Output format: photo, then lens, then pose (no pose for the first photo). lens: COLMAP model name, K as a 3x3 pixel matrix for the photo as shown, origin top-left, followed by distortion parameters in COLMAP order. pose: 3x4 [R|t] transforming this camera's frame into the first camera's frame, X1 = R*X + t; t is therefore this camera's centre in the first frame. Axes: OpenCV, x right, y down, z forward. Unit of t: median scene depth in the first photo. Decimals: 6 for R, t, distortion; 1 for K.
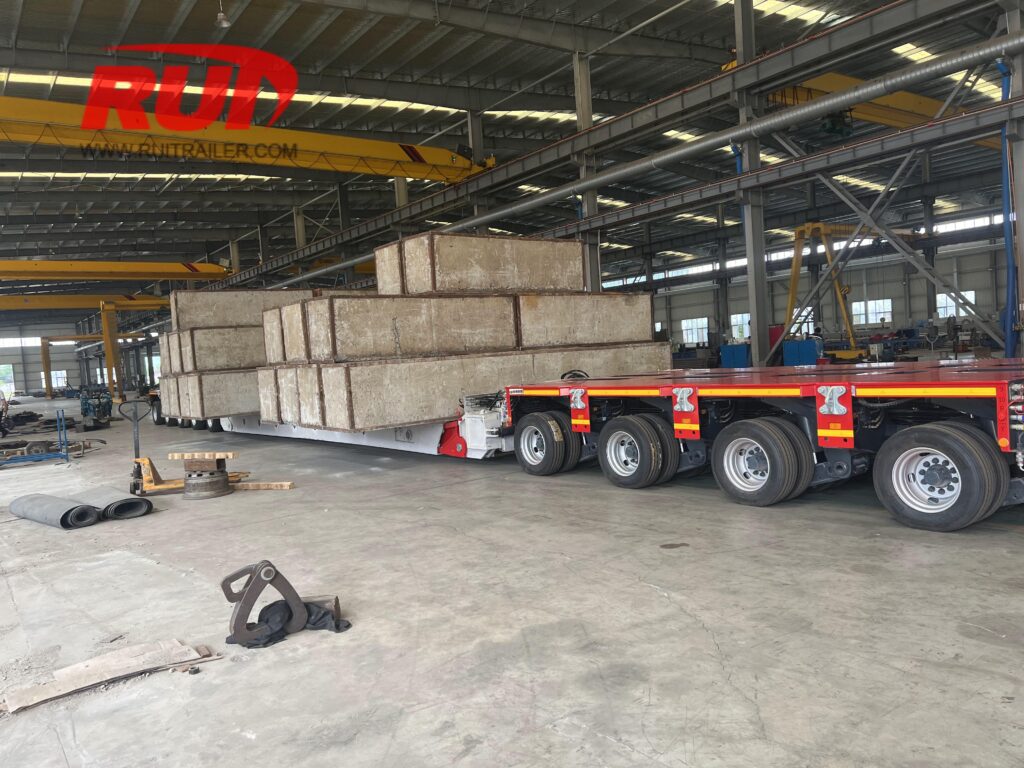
lens RADIAL K [[760.6, 0, 512.0], [0, 760.6, 384.0], [0, 0, 1]] dist [0.086056, -0.001632]
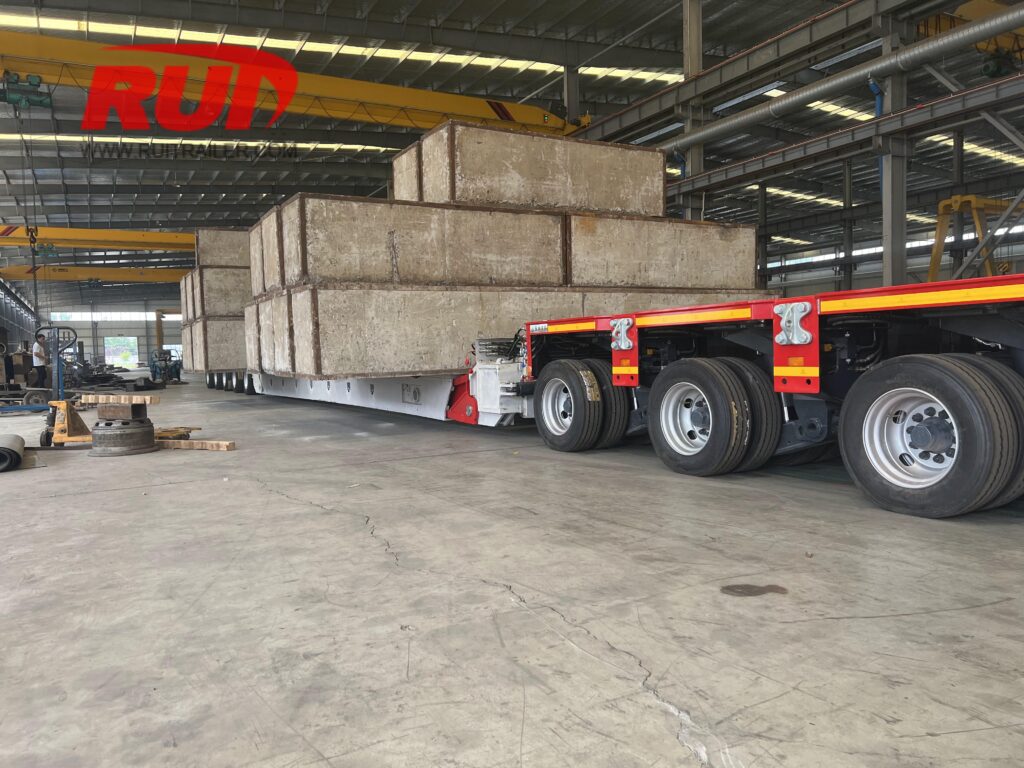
lens RADIAL K [[763.8, 0, 512.0], [0, 763.8, 384.0], [0, 0, 1]] dist [0.038476, -0.008905]
pose [[0.989946, 0.046098, -0.133724, 0.068975], [-0.045084, 0.998927, 0.010598, 0.049388], [0.134069, -0.004462, 0.990962, 0.290029]]
